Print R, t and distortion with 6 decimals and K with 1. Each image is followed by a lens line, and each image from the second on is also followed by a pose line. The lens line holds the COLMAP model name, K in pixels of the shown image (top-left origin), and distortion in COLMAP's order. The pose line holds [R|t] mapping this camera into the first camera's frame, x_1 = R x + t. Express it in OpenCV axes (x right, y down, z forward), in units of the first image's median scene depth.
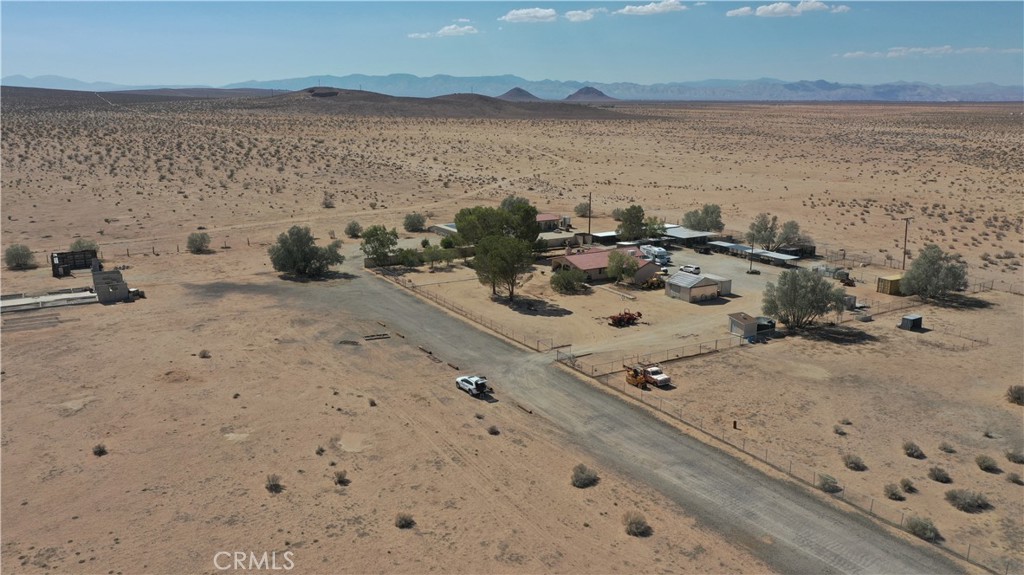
lens RADIAL K [[800.6, 0, 504.8], [0, 800.6, 284.8], [0, 0, 1]] dist [-0.002139, 0.001296]
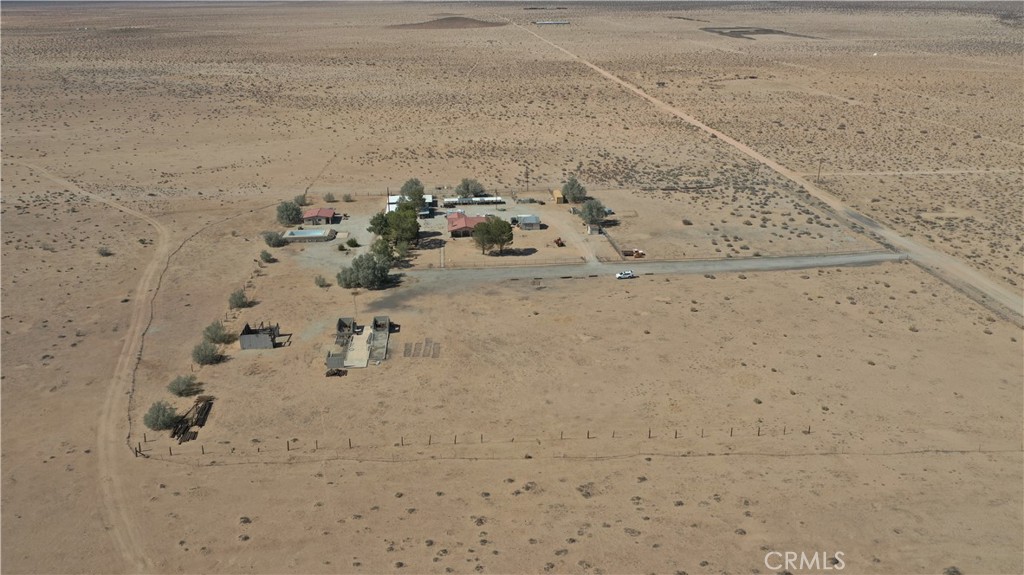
lens RADIAL K [[800.6, 0, 504.8], [0, 800.6, 284.8], [0, 0, 1]] dist [-0.002139, 0.001296]
pose [[0.434481, -0.318165, 0.842613, -1.482233], [0.214462, 0.945167, 0.246304, -0.345456], [-0.874776, 0.073694, 0.478891, 0.096110]]
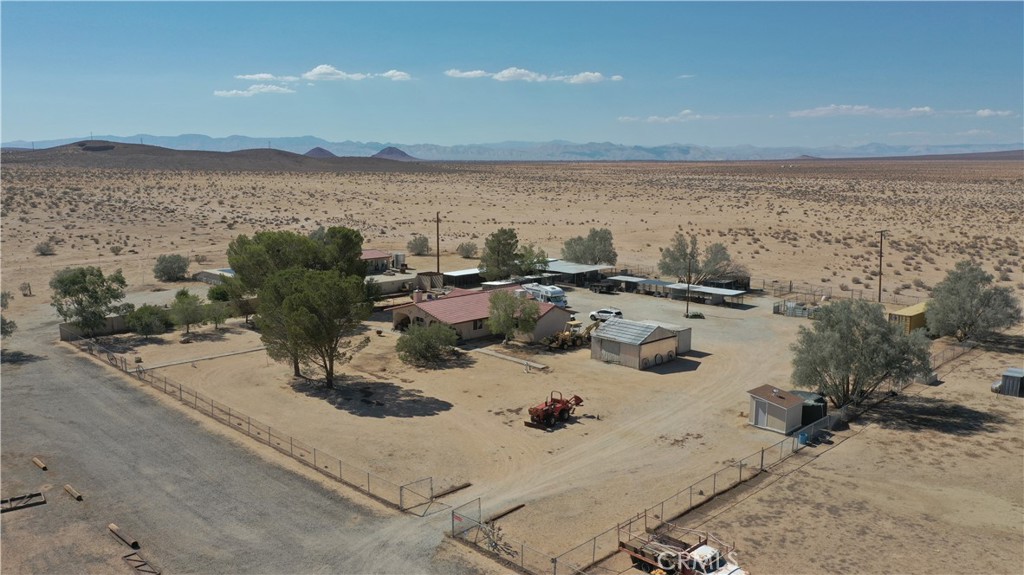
lens RADIAL K [[800.6, 0, 504.8], [0, 800.6, 284.8], [0, 0, 1]] dist [-0.002139, 0.001296]
pose [[0.971110, -0.038824, 0.235453, -0.001720], [0.056002, 0.996199, -0.066713, -0.005954], [-0.231968, 0.077972, 0.969593, 0.416486]]
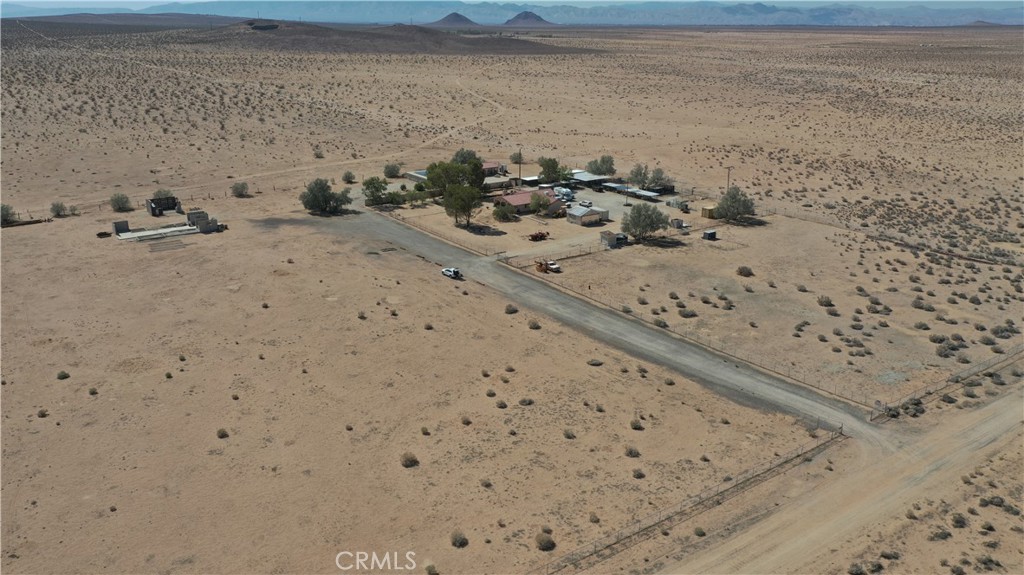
lens RADIAL K [[794.3, 0, 504.8], [0, 794.3, 300.5], [0, 0, 1]] dist [-0.004663, 0.000689]
pose [[0.997232, -0.025045, 0.070009, -0.030615], [0.017308, 0.993890, 0.109012, -0.004186], [-0.072311, -0.107499, 0.991572, -0.521451]]
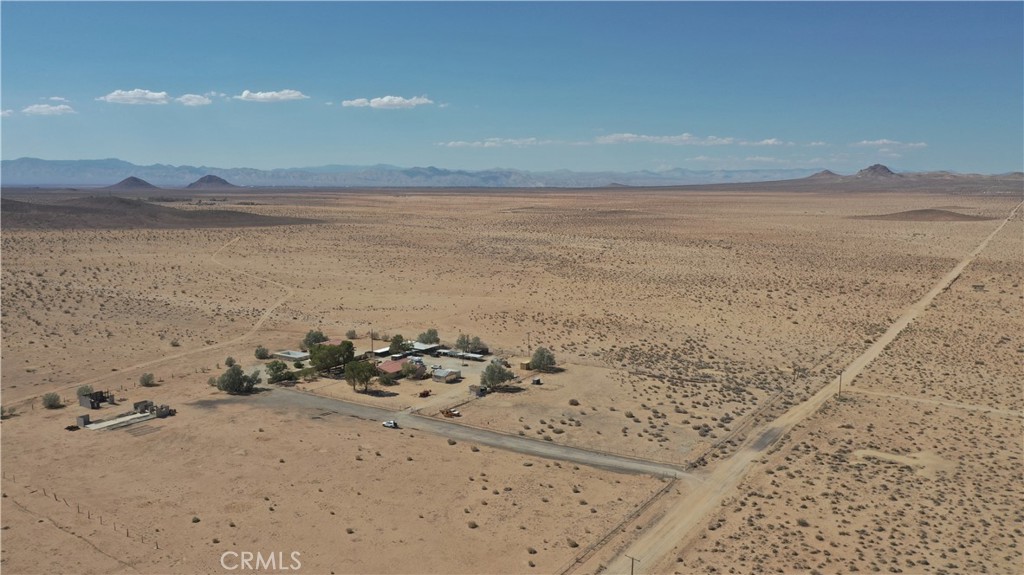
lens RADIAL K [[800.6, 0, 504.8], [0, 800.6, 284.8], [0, 0, 1]] dist [-0.002139, 0.001296]
pose [[0.897656, -0.057050, 0.436989, -0.528130], [0.101445, 0.991706, -0.078916, -0.051912], [-0.428862, 0.115170, 0.895998, -0.992020]]
